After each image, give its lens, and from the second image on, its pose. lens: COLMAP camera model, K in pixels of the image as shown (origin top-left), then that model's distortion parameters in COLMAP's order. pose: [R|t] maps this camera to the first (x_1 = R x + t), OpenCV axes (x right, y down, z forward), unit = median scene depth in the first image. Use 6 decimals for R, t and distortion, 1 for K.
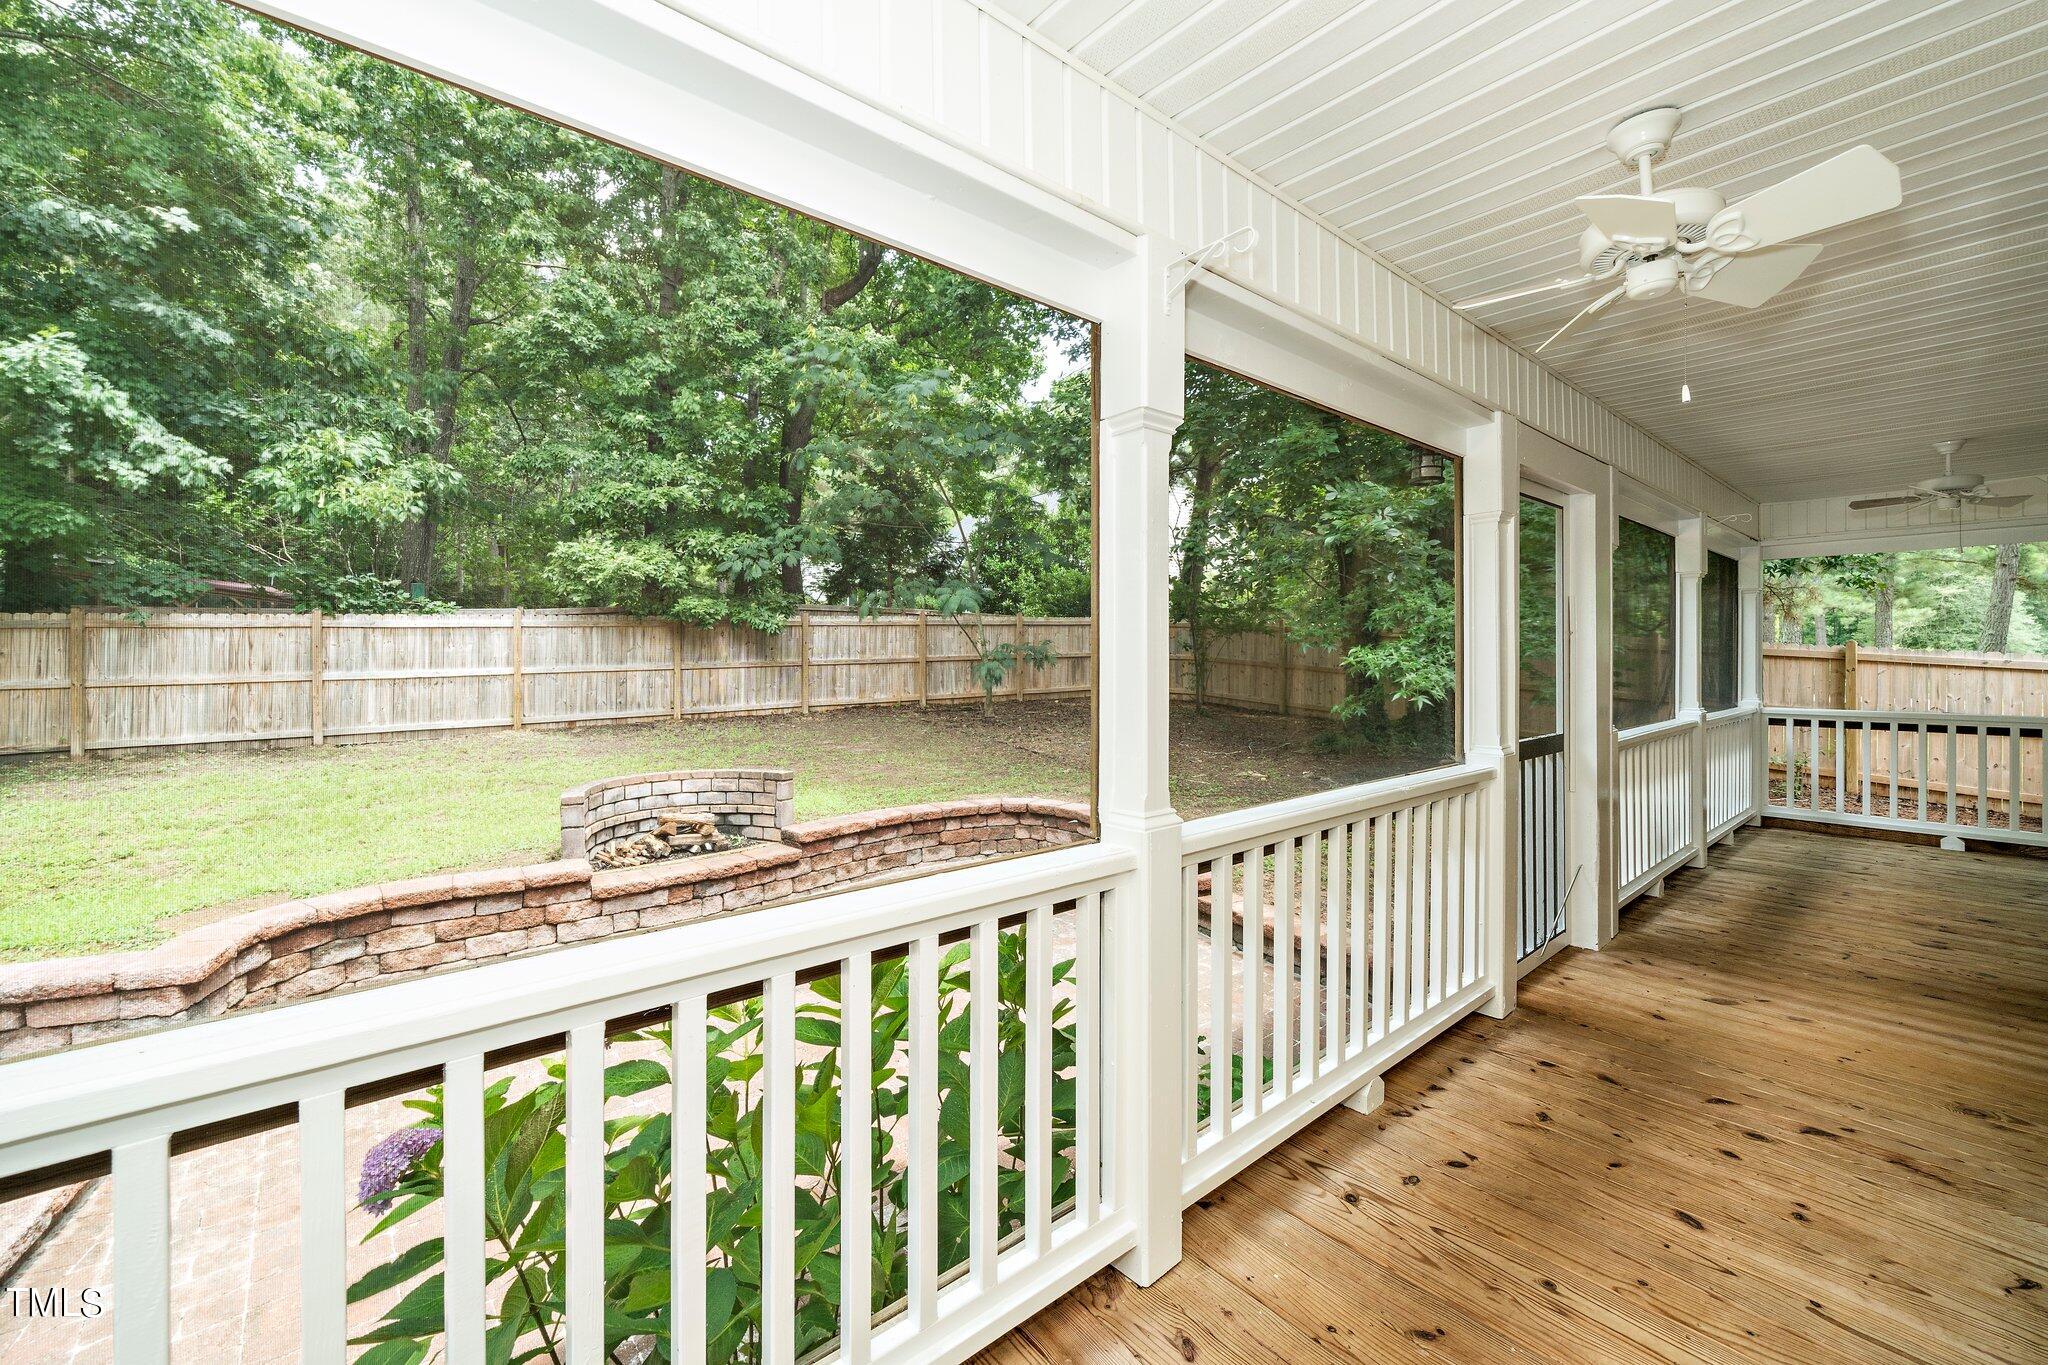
lens RADIAL K [[841.9, 0, 1014.7], [0, 841.9, 651.6], [0, 0, 1]] dist [-0.003005, -0.000306]
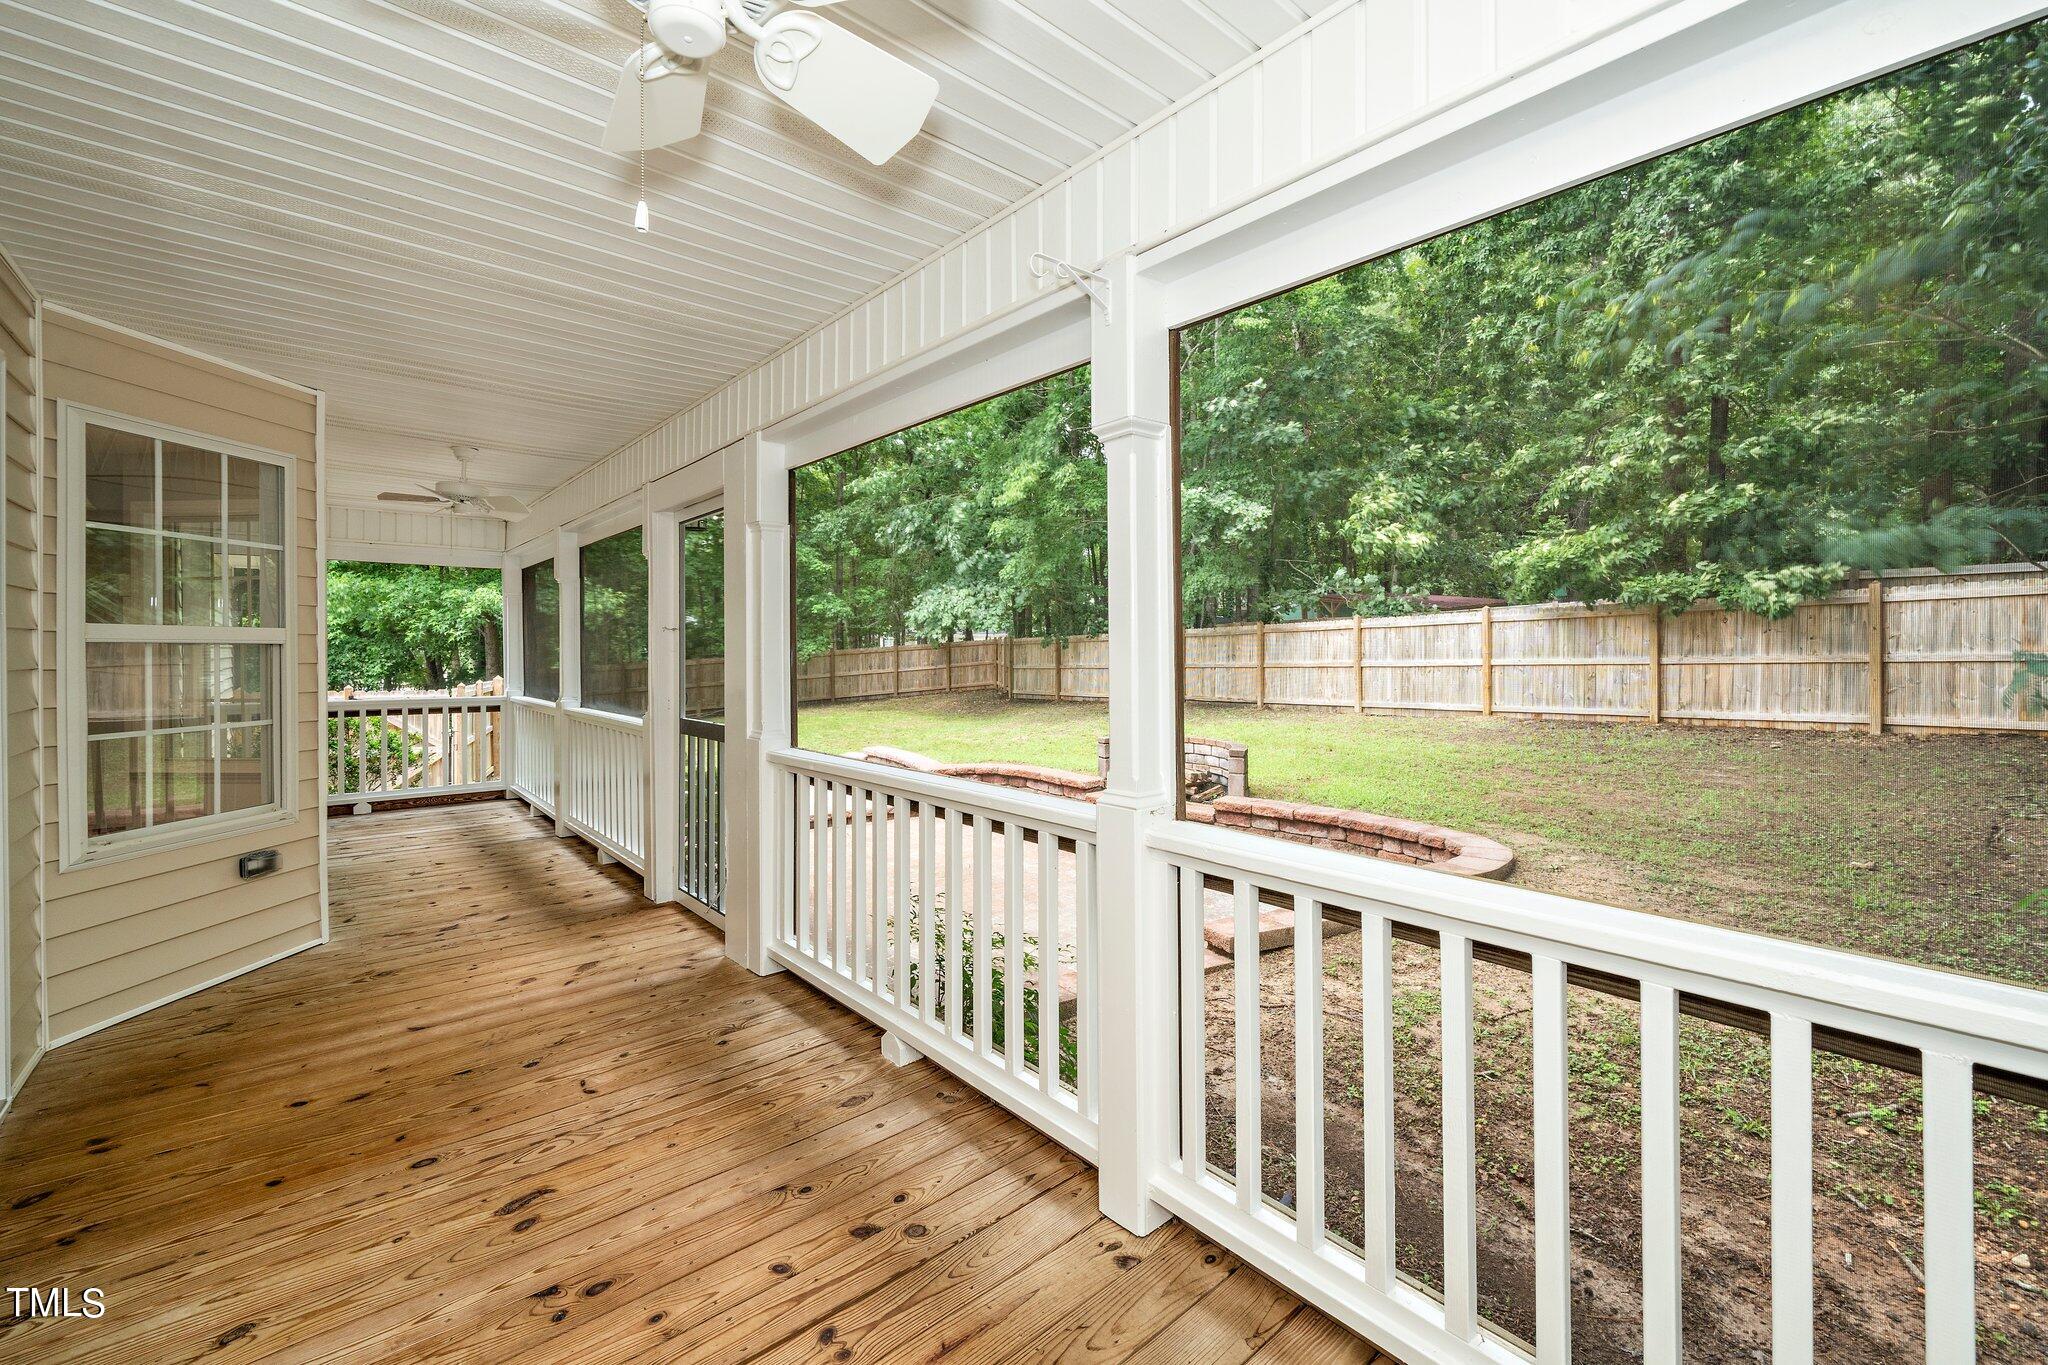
lens RADIAL K [[841.9, 0, 1014.7], [0, 841.9, 651.6], [0, 0, 1]] dist [-0.003005, -0.000306]
pose [[0.003112, 0.002440, -0.999992, 0.544367], [0.005154, 0.999984, 0.002456, 0.003945], [0.999982, -0.005161, 0.003099, 0.438011]]
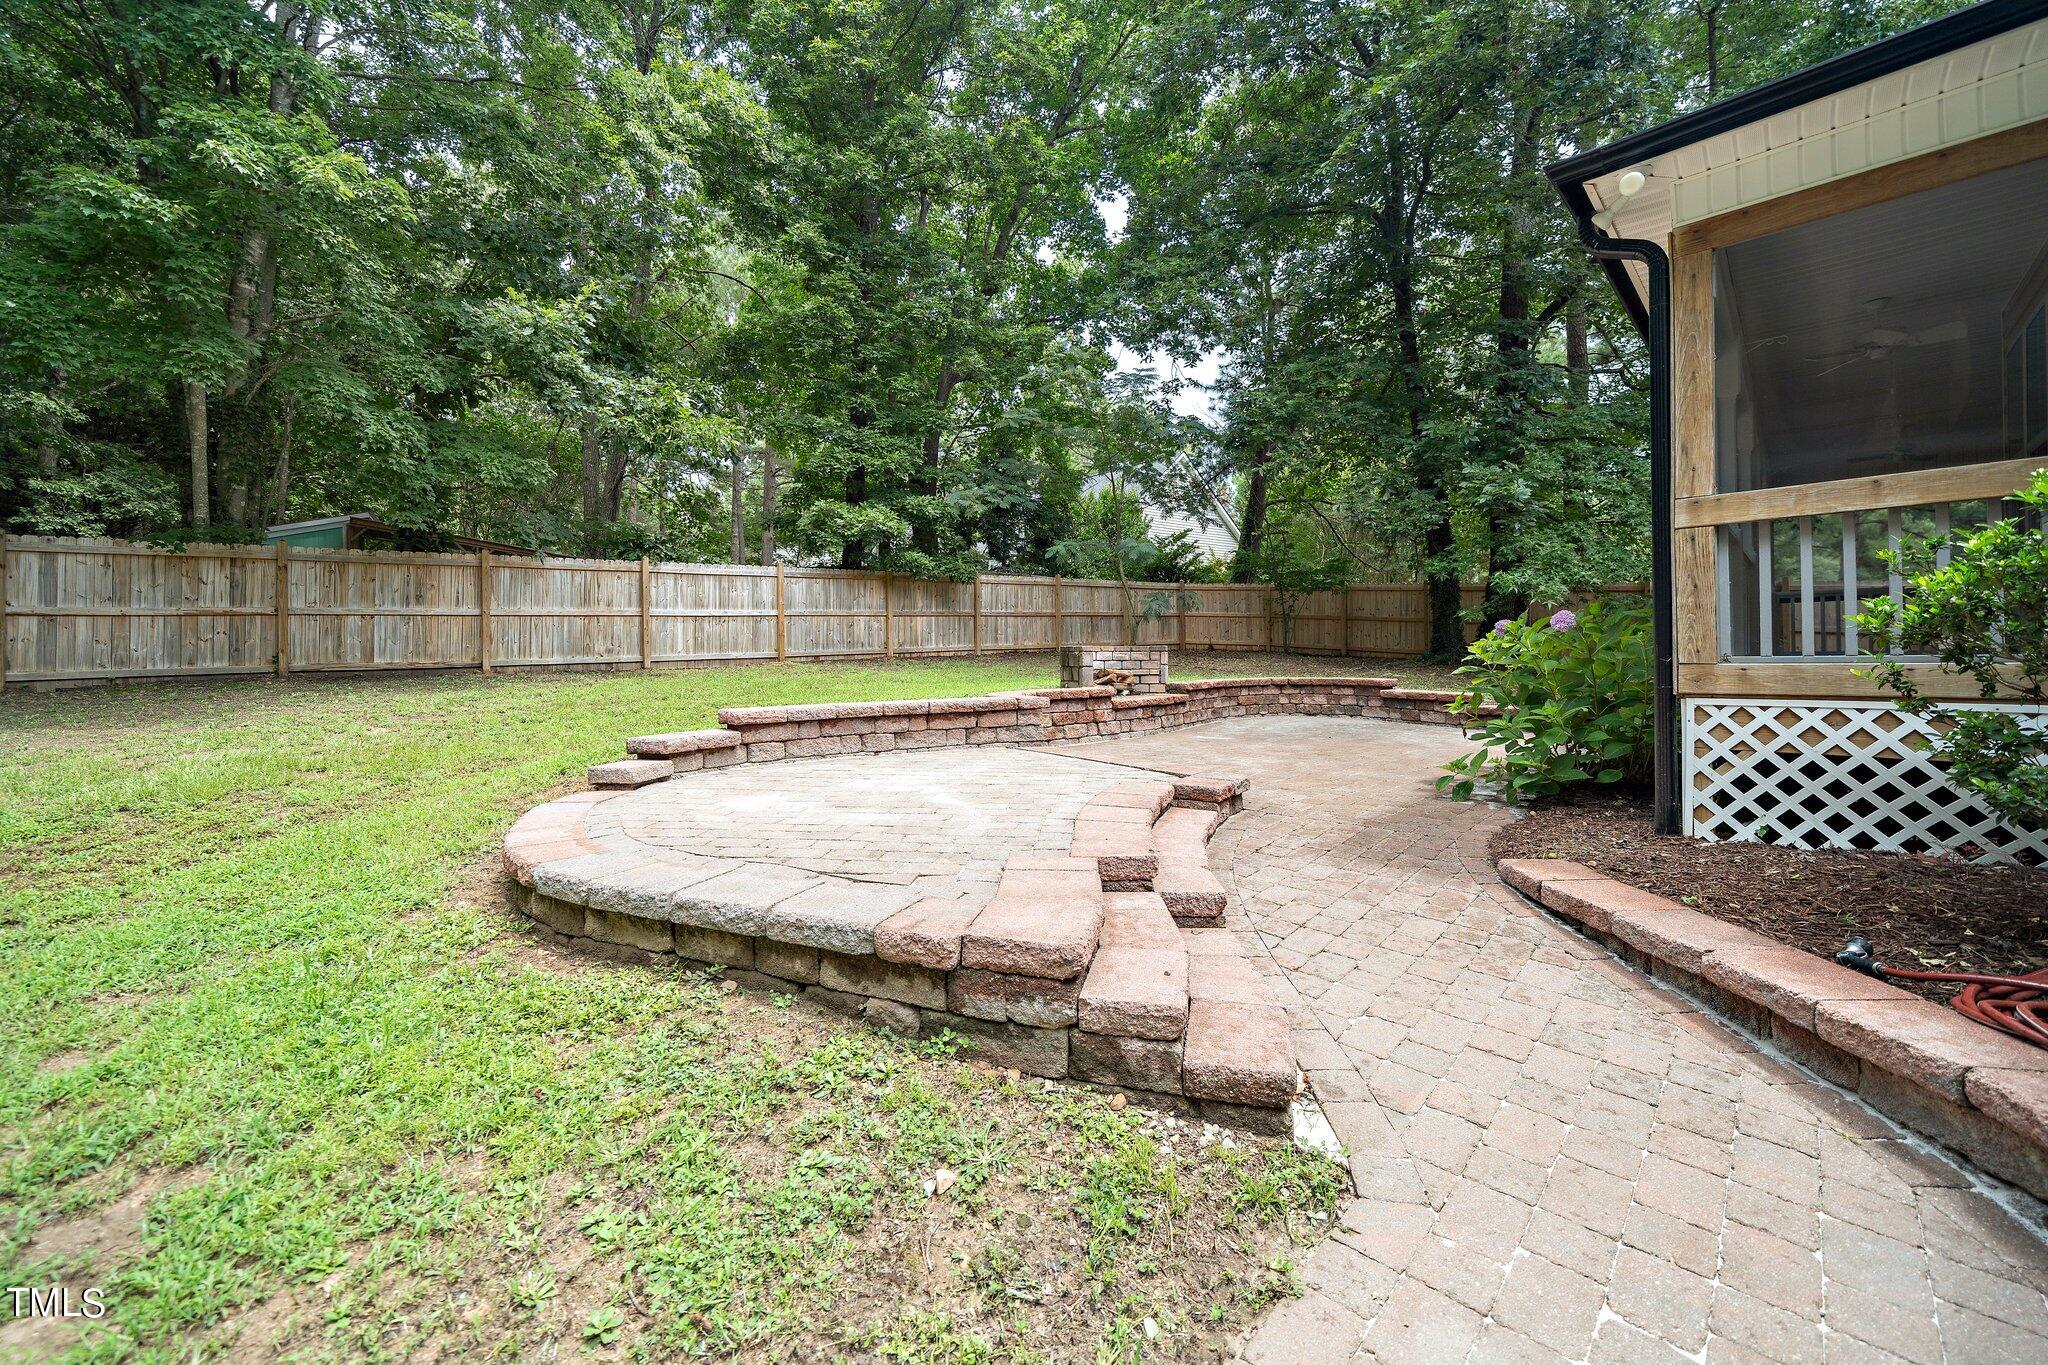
lens RADIAL K [[841.9, 0, 1014.7], [0, 841.9, 651.6], [0, 0, 1]] dist [-0.003005, -0.000306]
pose [[0.995339, -0.012292, 0.095648, -0.418487], [0.012662, 0.999915, -0.003258, 0.097714], [-0.095600, 0.004454, 0.995410, -0.260065]]
